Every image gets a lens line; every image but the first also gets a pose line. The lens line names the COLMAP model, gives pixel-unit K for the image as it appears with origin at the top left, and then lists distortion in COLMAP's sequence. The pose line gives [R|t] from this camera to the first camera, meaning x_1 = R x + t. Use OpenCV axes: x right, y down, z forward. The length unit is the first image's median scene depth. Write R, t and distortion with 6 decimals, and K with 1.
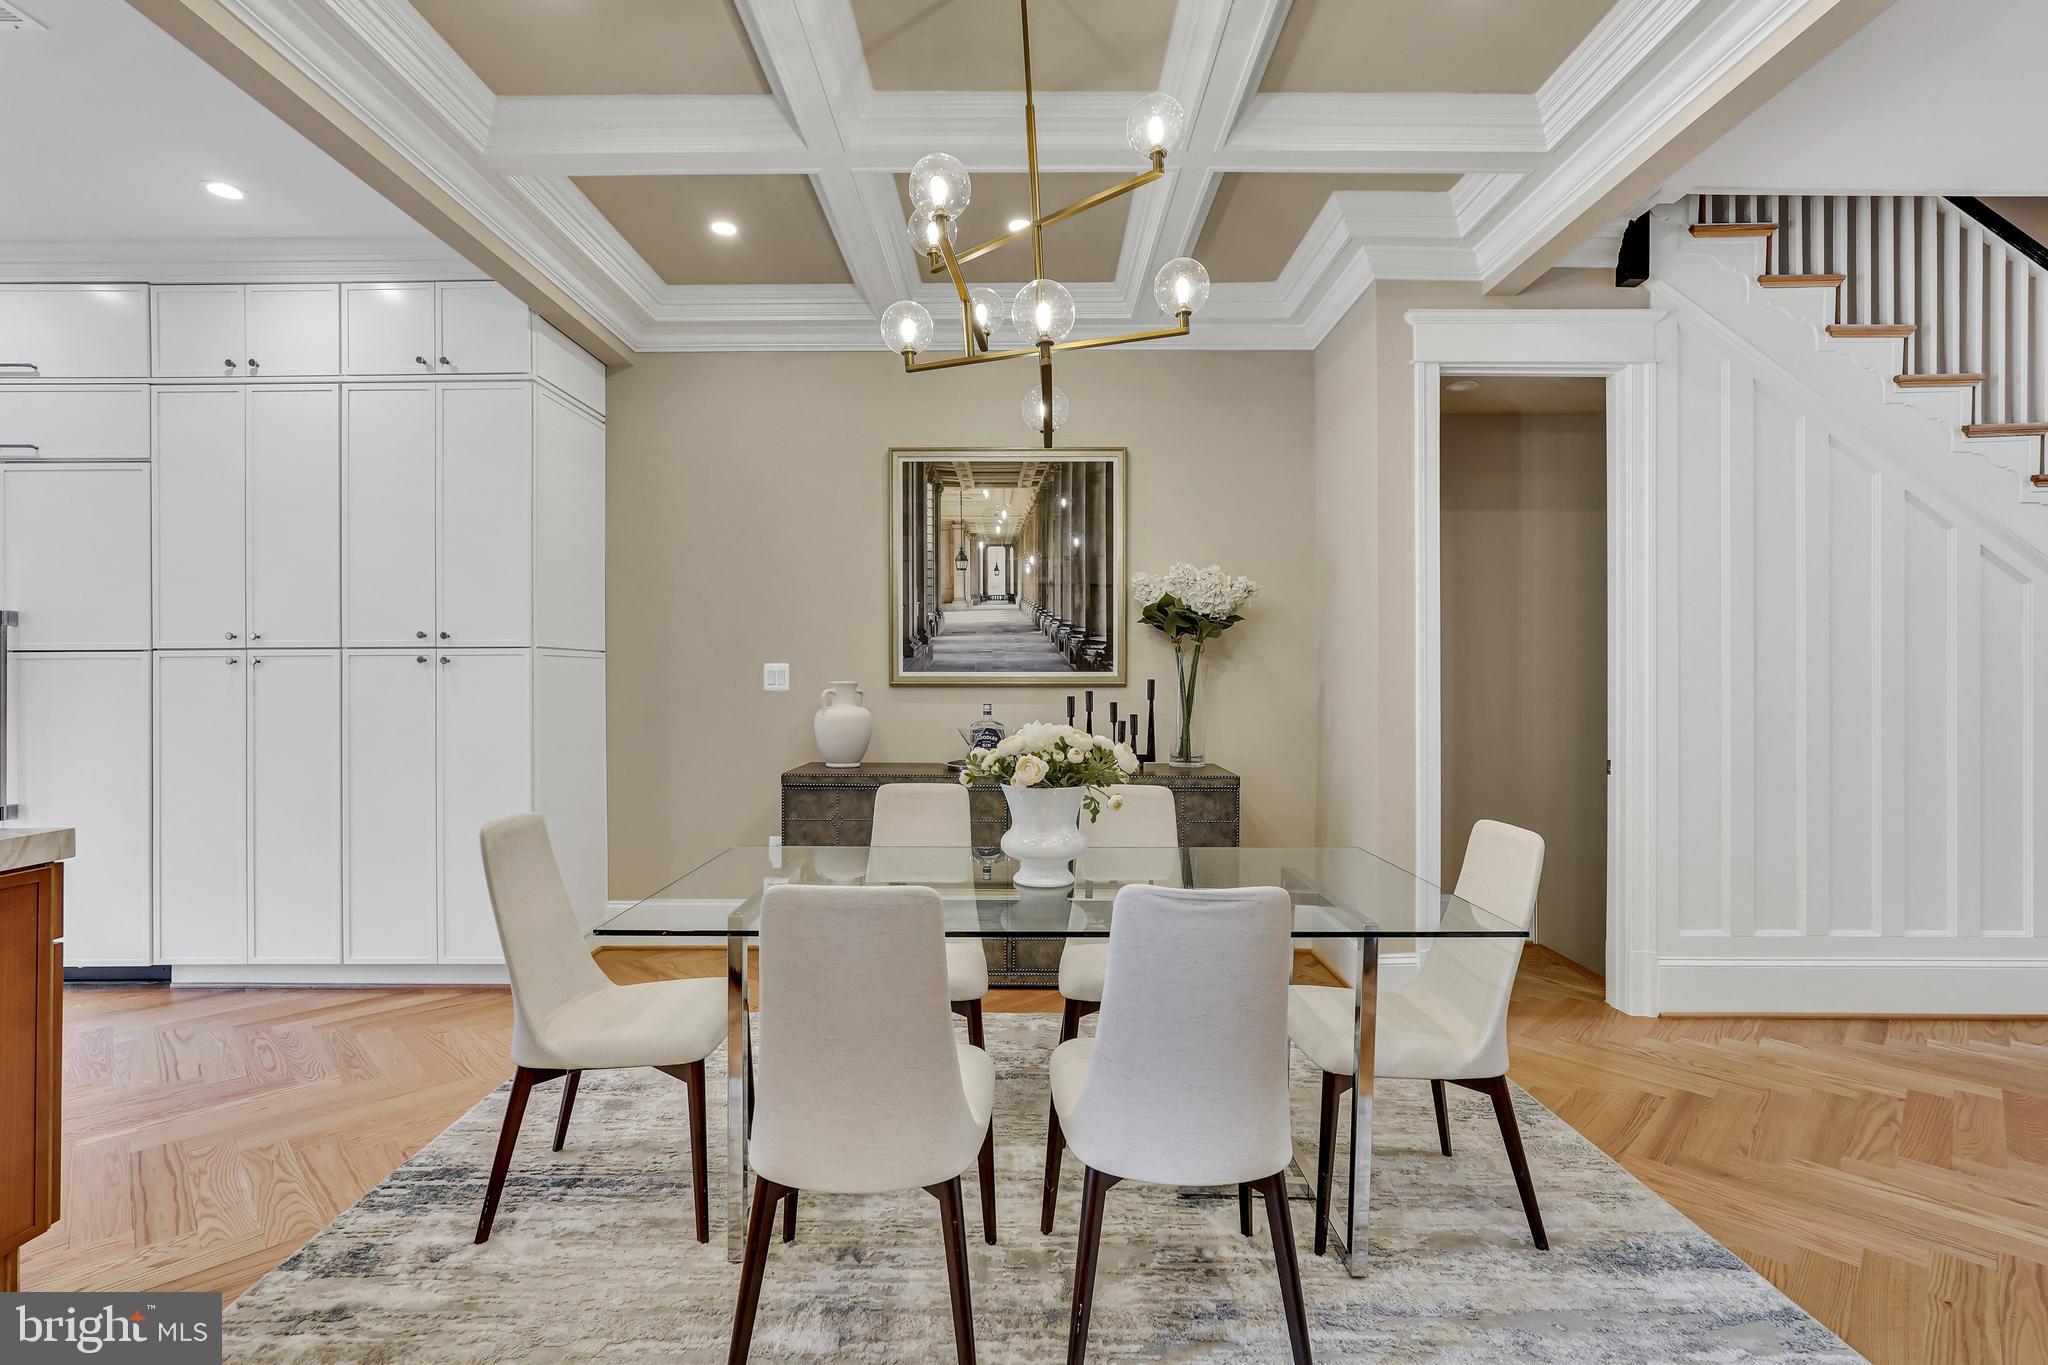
lens RADIAL K [[952.7, 0, 1017.7], [0, 952.7, 673.9], [0, 0, 1]] dist [-0.003918, 0.002311]
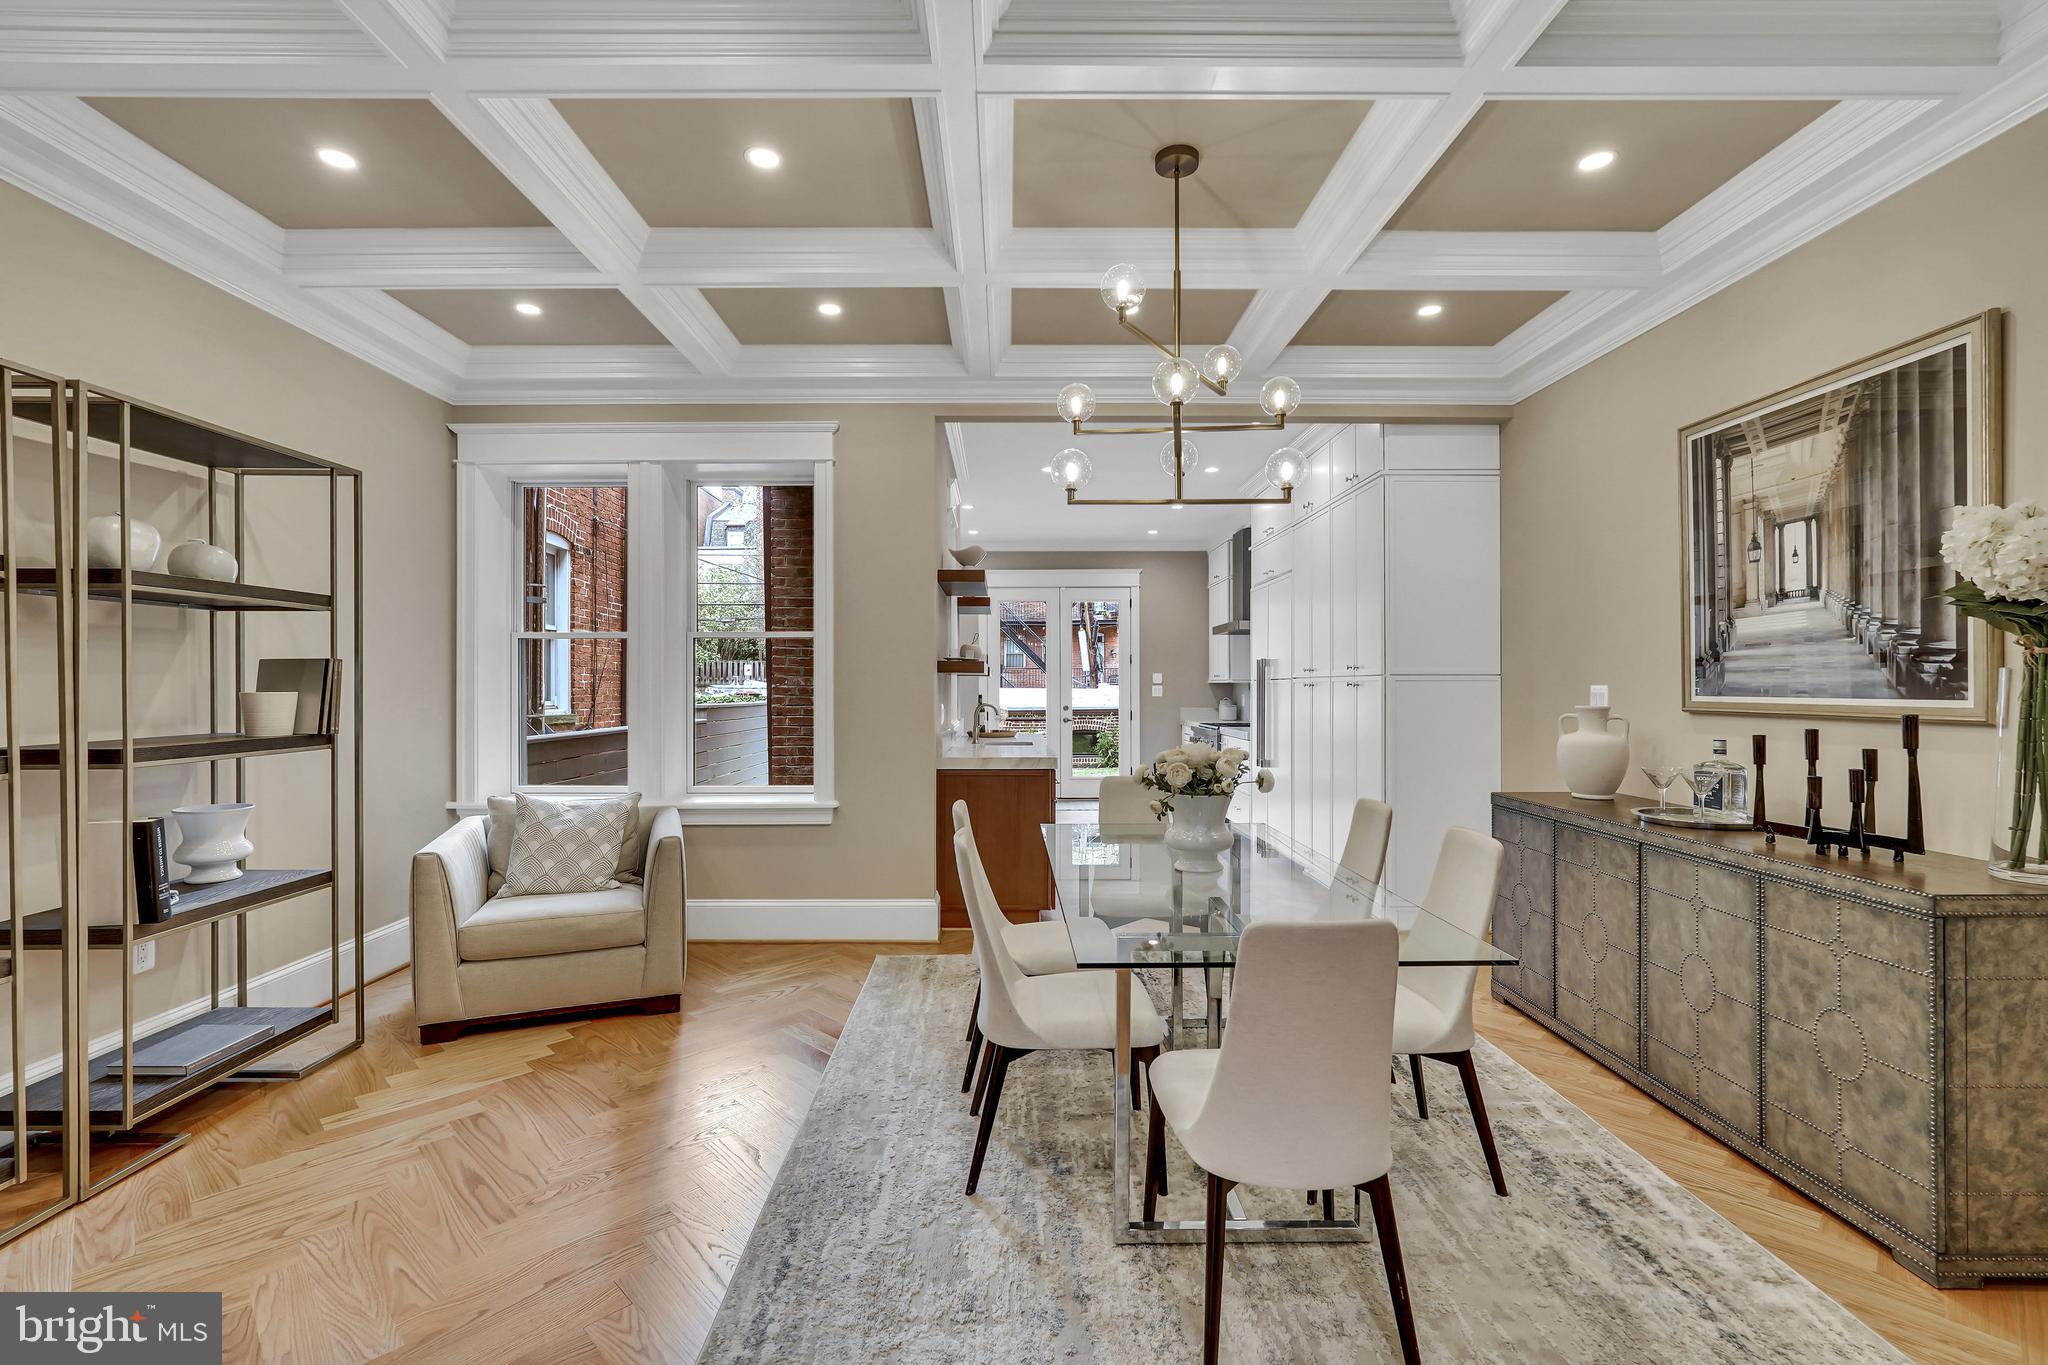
lens RADIAL K [[914.4, 0, 1010.7], [0, 914.4, 687.0], [0, 0, 1]] dist [-0.012418, 0.007202]
pose [[0.005780, 0.002709, -0.999980, 0.659981], [0.002003, 0.999994, 0.002721, -0.013152], [0.999981, -0.002019, 0.005774, 0.405597]]
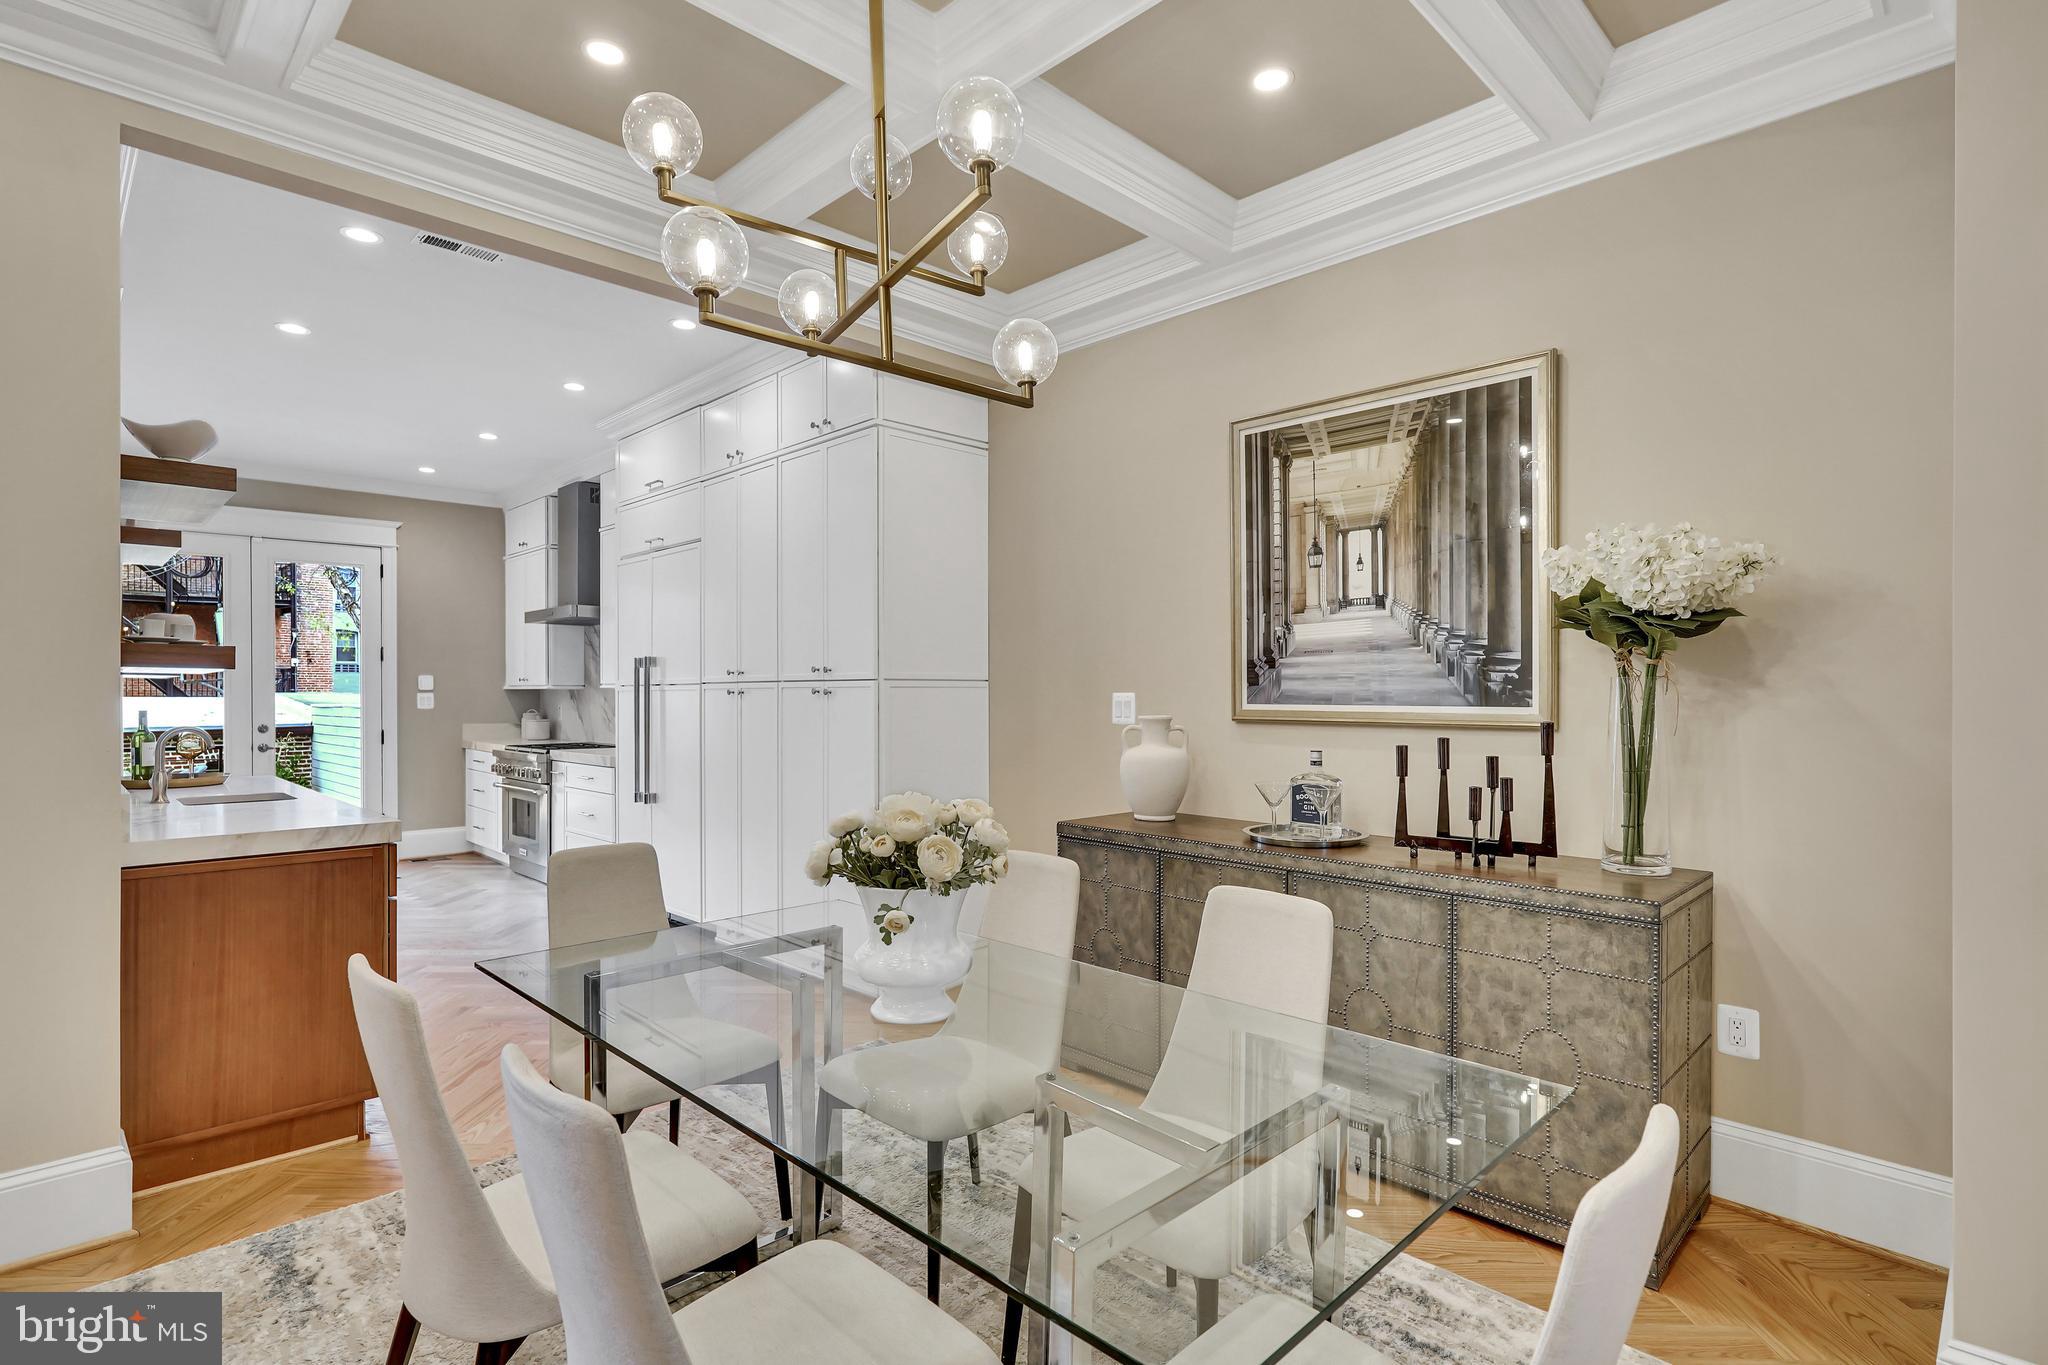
lens RADIAL K [[1008.5, 0, 1026.1], [0, 1008.5, 695.2], [0, 0, 1]] dist [-0.006715, -0.000529]
pose [[0.704919, 0.003200, -0.709281, 0.339014], [0.001098, 0.999984, 0.005602, -0.014274], [0.709287, -0.004728, 0.704904, 0.287197]]
